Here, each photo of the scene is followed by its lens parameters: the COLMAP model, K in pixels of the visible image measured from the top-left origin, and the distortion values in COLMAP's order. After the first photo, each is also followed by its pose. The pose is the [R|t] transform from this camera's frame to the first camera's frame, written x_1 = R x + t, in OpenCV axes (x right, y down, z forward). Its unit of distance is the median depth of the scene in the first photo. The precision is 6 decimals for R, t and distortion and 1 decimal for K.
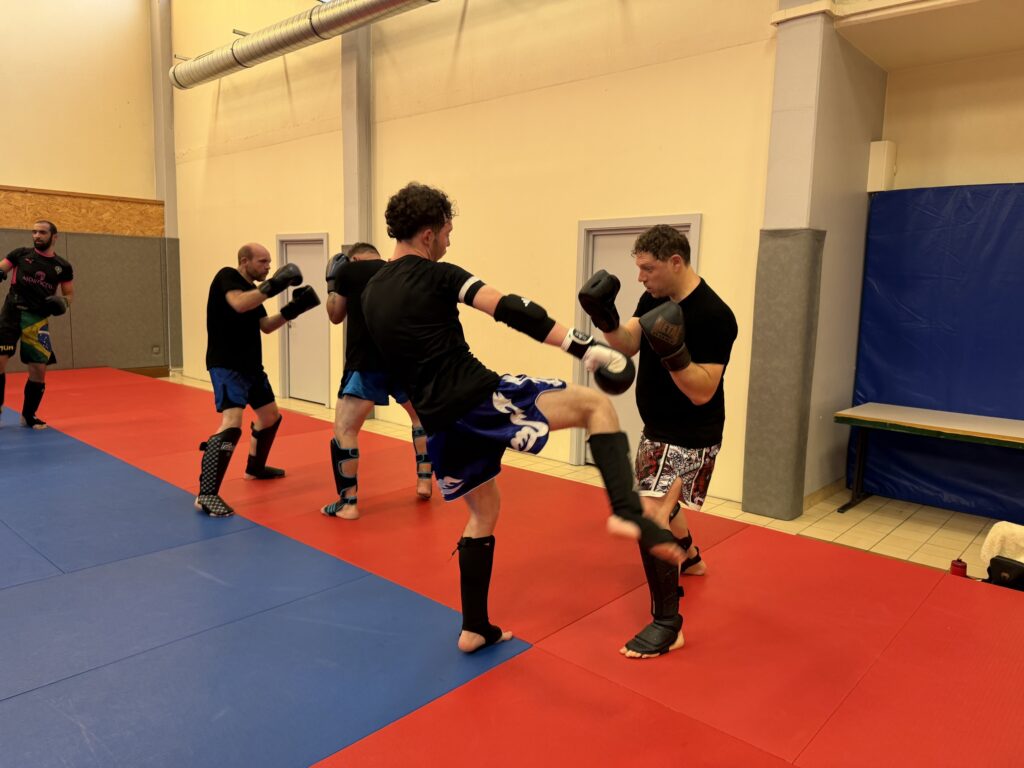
lens RADIAL K [[721.4, 0, 507.8], [0, 721.4, 380.2], [0, 0, 1]] dist [0.010837, -0.007352]
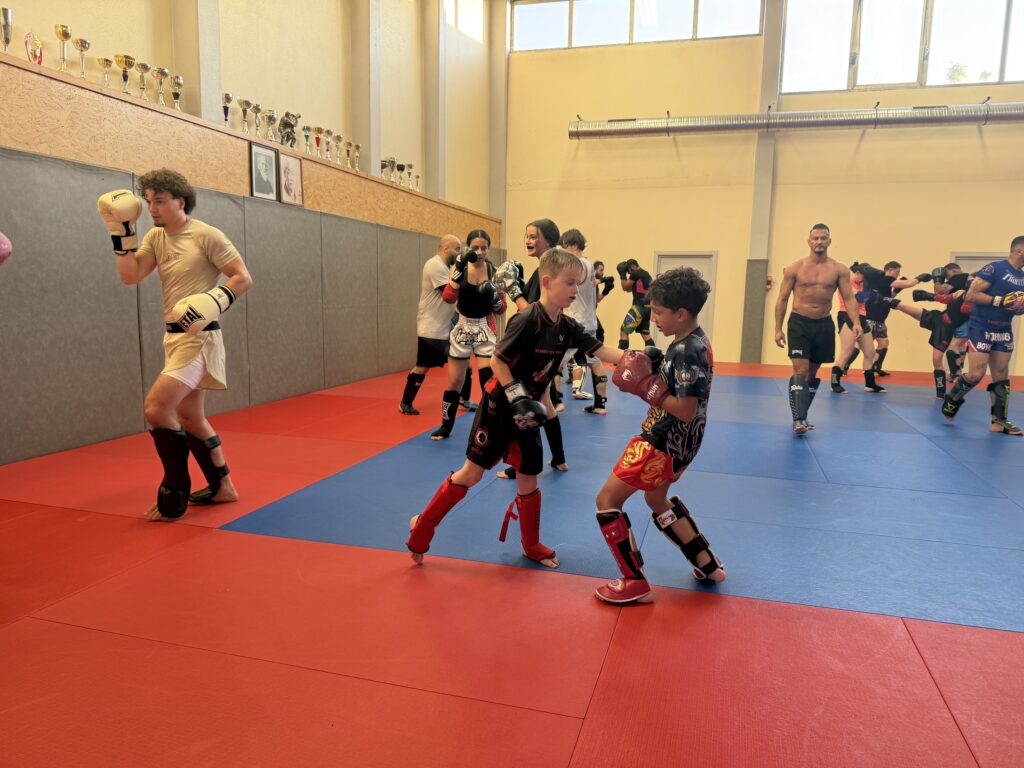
lens RADIAL K [[730.1, 0, 512.0], [0, 730.1, 384.0], [0, 0, 1]] dist [0.011439, -0.007020]
pose [[0.898249, -0.061558, 0.435154, -1.119098], [0.059098, 0.998068, 0.019200, 0.017775], [-0.435495, 0.008470, 0.900151, -0.162726]]
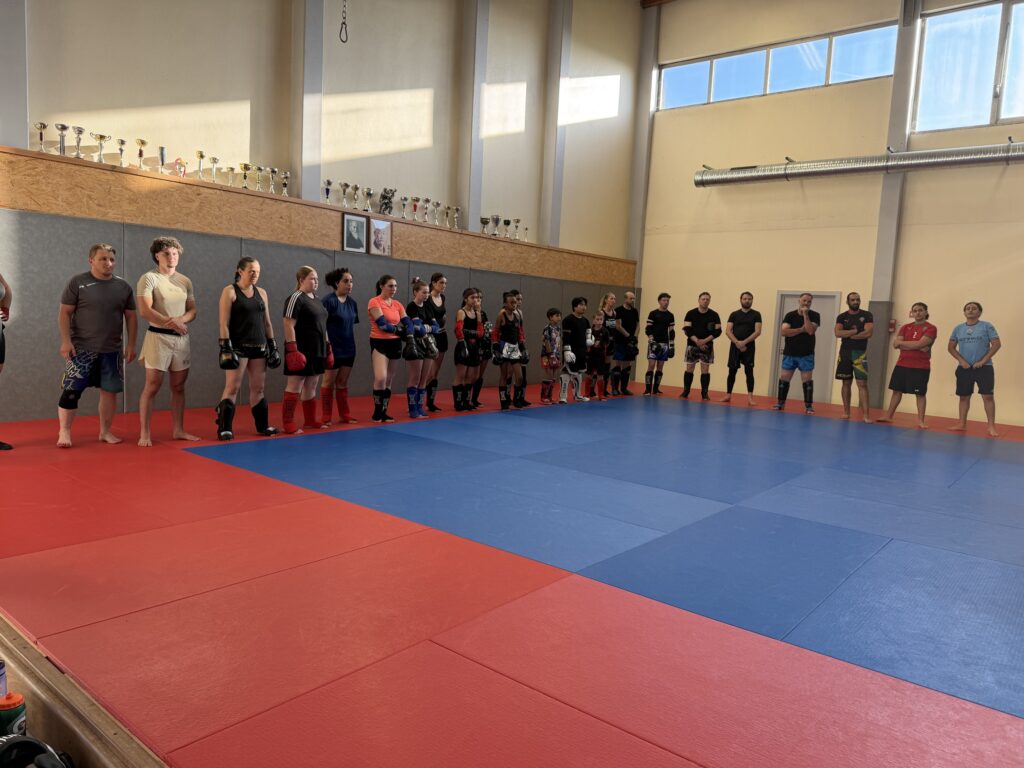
lens RADIAL K [[721.9, 0, 512.0], [0, 721.9, 384.0], [0, 0, 1]] dist [0.112165, -0.149610]
pose [[0.998403, 0.020231, 0.052744, -0.856342], [-0.018182, 0.999072, -0.039042, 0.051502], [-0.053485, 0.038021, 0.997845, -0.407245]]
